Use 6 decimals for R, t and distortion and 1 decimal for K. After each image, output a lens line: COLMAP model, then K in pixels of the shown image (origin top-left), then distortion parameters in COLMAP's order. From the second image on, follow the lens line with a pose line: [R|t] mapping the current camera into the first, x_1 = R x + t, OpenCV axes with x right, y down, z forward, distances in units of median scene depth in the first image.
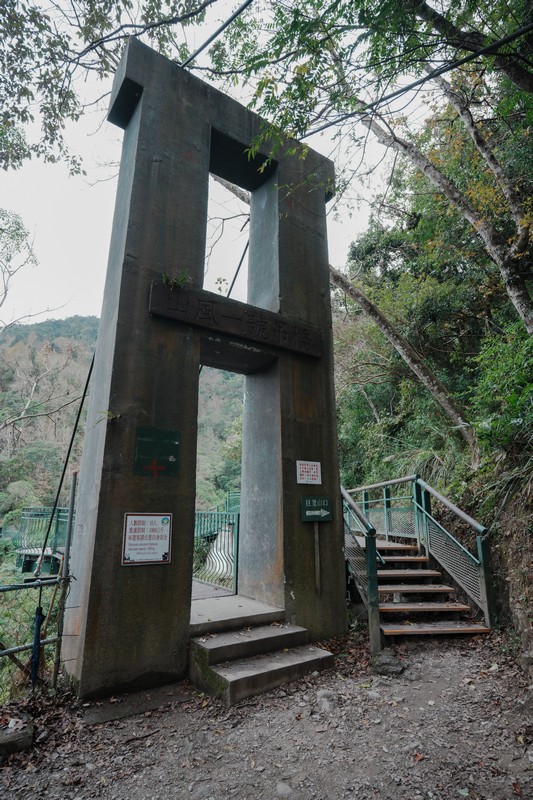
lens RADIAL K [[430.1, 0, 266.5], [0, 430.1, 400.0], [0, 0, 1]] dist [-0.043051, 0.020569]
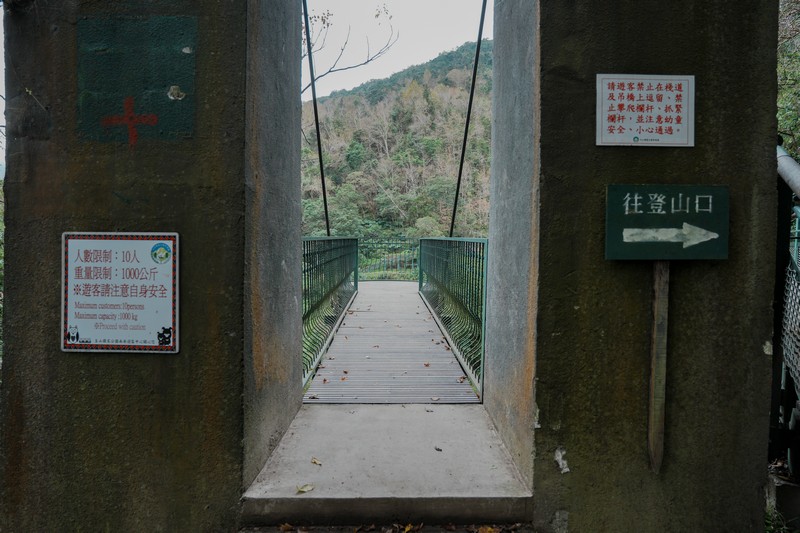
lens RADIAL K [[447.7, 0, 400.0], [0, 447.7, 266.5], [0, 0, 1]] dist [-0.026714, 0.001400]
pose [[0.825214, 0.033610, -0.563820, 0.140882], [0.136975, 0.956521, 0.257498, 0.174697], [0.547960, -0.289720, 0.784730, 0.630580]]
